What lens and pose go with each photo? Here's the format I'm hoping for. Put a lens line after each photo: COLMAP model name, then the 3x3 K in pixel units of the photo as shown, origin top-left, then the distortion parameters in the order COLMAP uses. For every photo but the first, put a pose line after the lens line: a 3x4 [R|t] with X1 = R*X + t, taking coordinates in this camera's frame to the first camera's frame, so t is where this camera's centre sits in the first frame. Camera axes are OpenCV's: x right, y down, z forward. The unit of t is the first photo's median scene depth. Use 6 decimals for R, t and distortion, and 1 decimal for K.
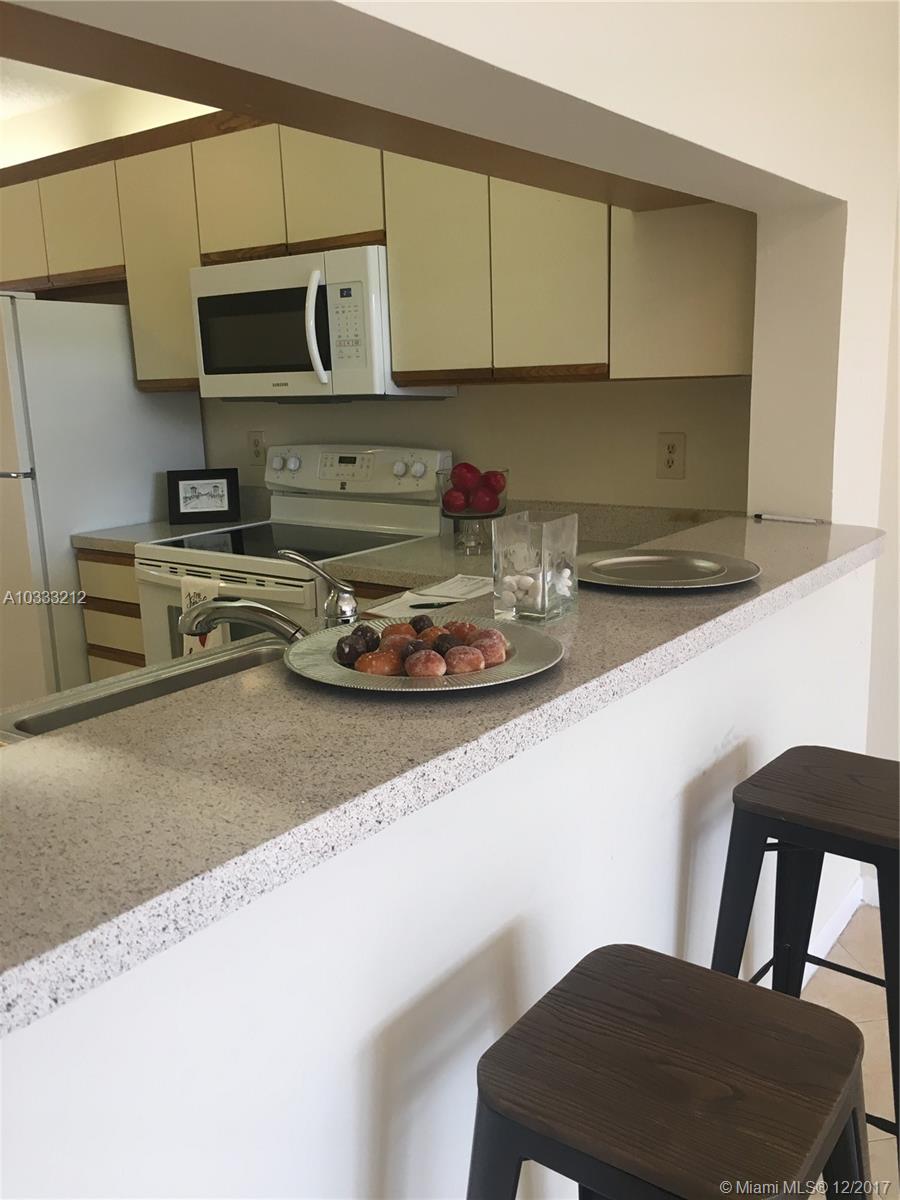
lens RADIAL K [[1020.3, 0, 449.7], [0, 1020.3, 605.9], [0, 0, 1]] dist [0.045920, -0.002681]
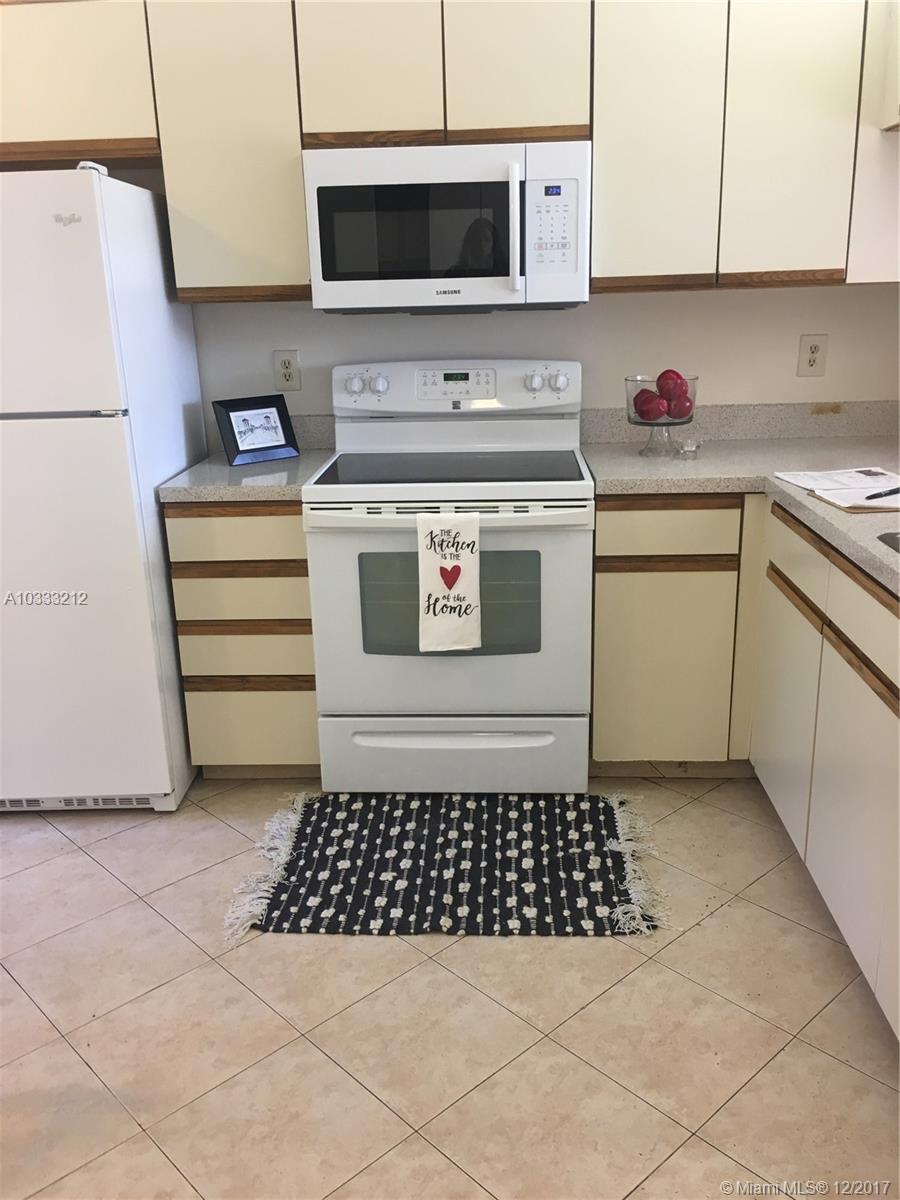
lens RADIAL K [[1020.3, 0, 451.4], [0, 1020.3, 595.2], [0, 0, 1]] dist [0.045920, -0.002681]
pose [[0.825483, -0.153240, 0.543226, -0.655401], [0.123057, 0.988149, 0.091752, -0.033522], [-0.550848, -0.008892, 0.834558, 0.233110]]
